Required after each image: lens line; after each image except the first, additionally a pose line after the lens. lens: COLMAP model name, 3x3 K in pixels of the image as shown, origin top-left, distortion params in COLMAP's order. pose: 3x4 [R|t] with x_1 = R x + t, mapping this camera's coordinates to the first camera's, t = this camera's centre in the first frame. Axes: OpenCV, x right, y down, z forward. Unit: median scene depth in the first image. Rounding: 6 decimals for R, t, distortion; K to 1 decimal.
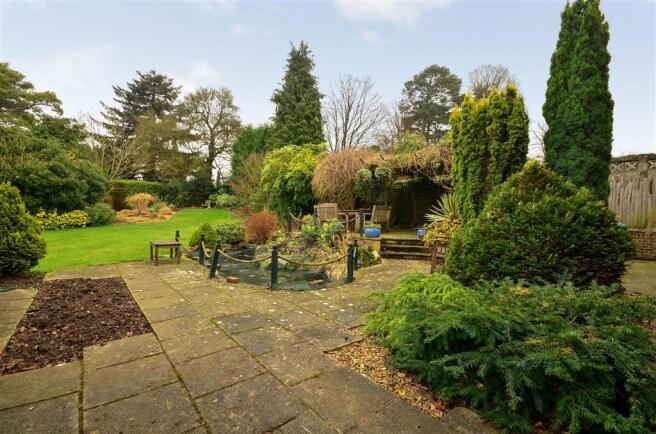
lens RADIAL K [[285.8, 0, 327.7], [0, 285.8, 219.5], [0, 0, 1]] dist [-0.014494, -0.002819]
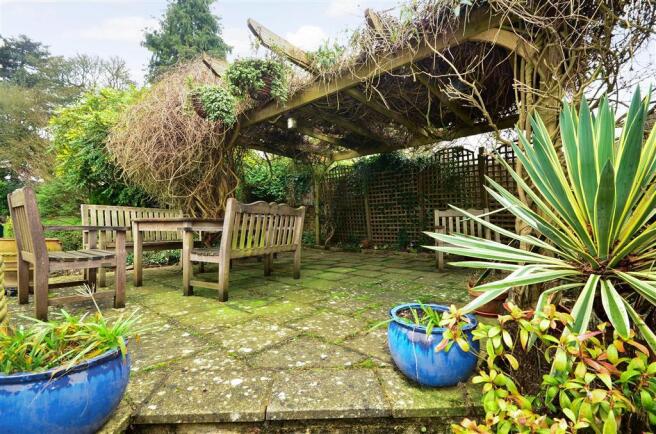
lens RADIAL K [[285.8, 0, 326.5], [0, 285.8, 219.3], [0, 0, 1]] dist [-0.014494, -0.002819]
pose [[0.985361, -0.010558, 0.170156, 0.067872], [0.015574, 0.999482, -0.028172, -0.006721], [-0.169771, 0.030410, 0.985014, 0.240045]]
